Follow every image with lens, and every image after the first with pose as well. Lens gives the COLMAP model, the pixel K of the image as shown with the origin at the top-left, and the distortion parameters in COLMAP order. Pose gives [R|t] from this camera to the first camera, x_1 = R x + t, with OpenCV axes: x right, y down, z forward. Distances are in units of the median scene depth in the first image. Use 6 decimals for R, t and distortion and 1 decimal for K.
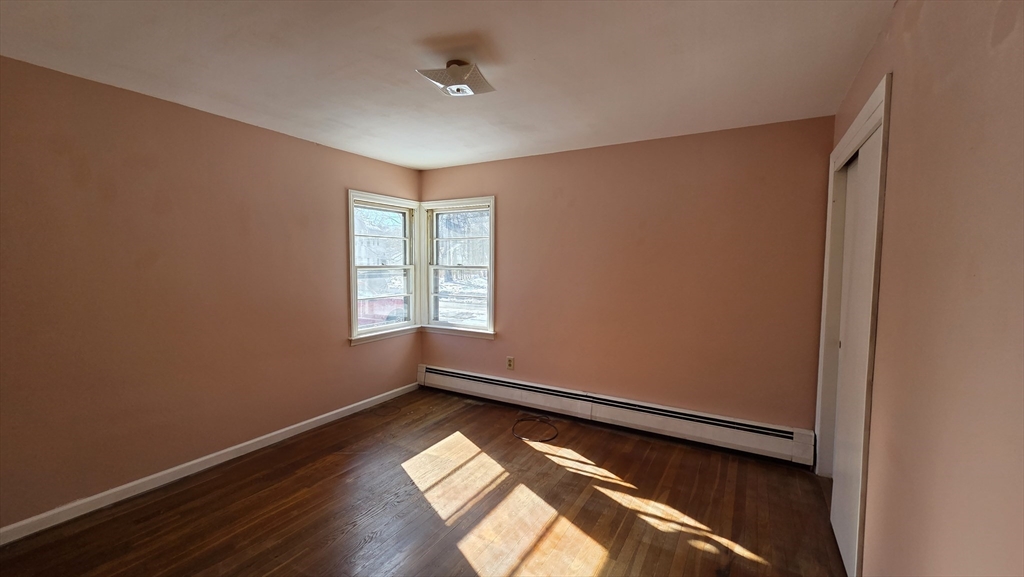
lens RADIAL K [[416.9, 0, 512.0], [0, 416.9, 288.5], [0, 0, 1]] dist [0.001677, -0.000201]
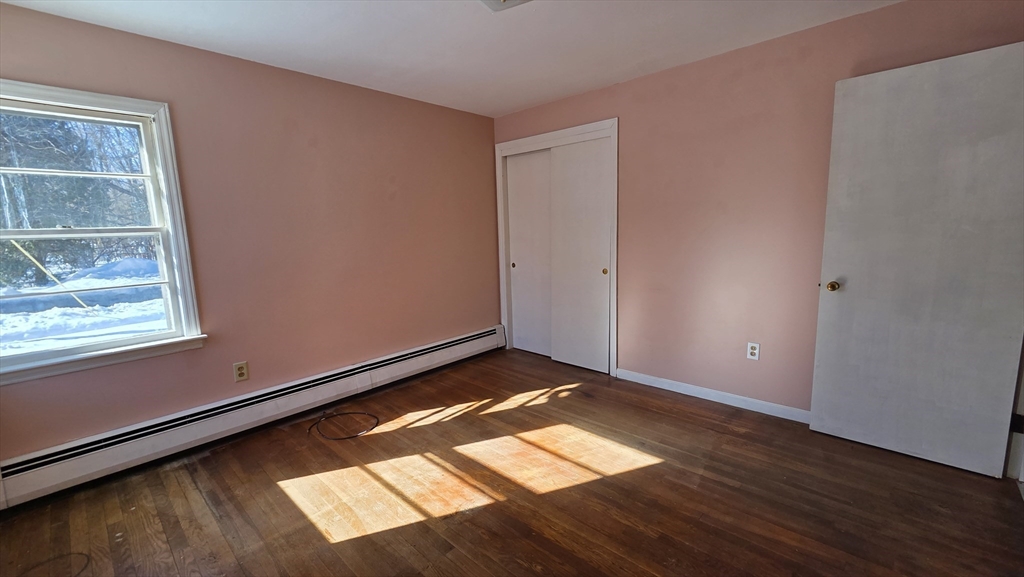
lens RADIAL K [[416.9, 0, 512.0], [0, 416.9, 288.5], [0, 0, 1]] dist [0.001677, -0.000201]
pose [[0.222075, -0.164665, 0.961024, -0.706961], [0.089334, 0.984927, 0.148117, -0.018138], [-0.970928, 0.052959, 0.233438, 0.550110]]
